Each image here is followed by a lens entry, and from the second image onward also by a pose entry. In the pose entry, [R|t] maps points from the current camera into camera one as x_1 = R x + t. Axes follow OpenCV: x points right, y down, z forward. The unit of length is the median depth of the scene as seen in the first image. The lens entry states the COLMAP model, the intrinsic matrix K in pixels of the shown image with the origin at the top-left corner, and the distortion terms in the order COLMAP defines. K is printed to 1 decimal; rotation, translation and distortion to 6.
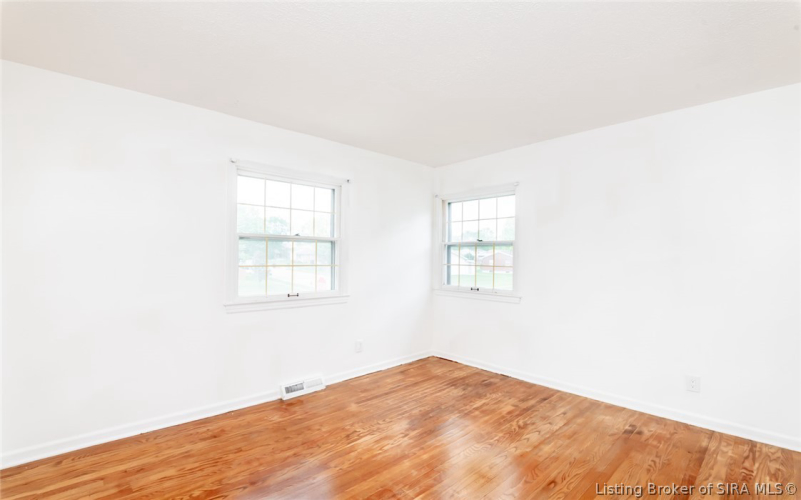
lens RADIAL K [[361.8, 0, 403.6], [0, 361.8, 250.4], [0, 0, 1]] dist [-0.020966, -0.005050]
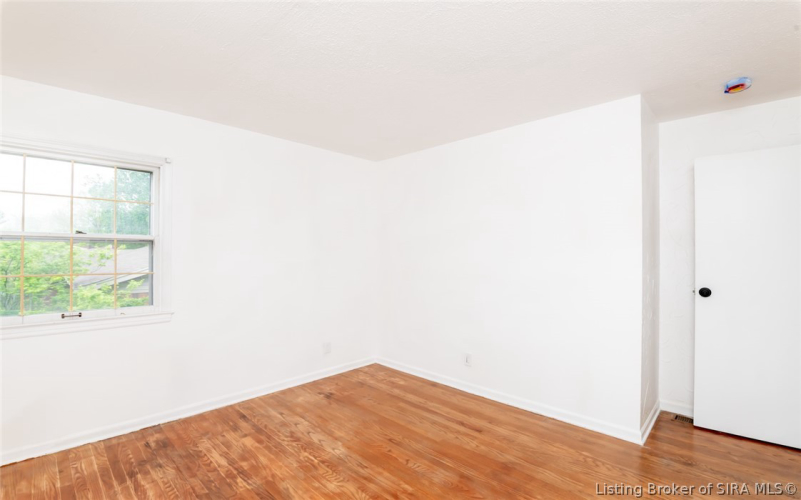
lens RADIAL K [[361.8, 0, 403.4], [0, 361.8, 252.5], [0, 0, 1]] dist [-0.020966, -0.005050]
pose [[-0.052457, 0.001376, 0.998622, -0.577097], [-0.013434, 0.999908, -0.002084, -0.001365], [-0.998533, -0.013524, -0.052433, 0.712449]]
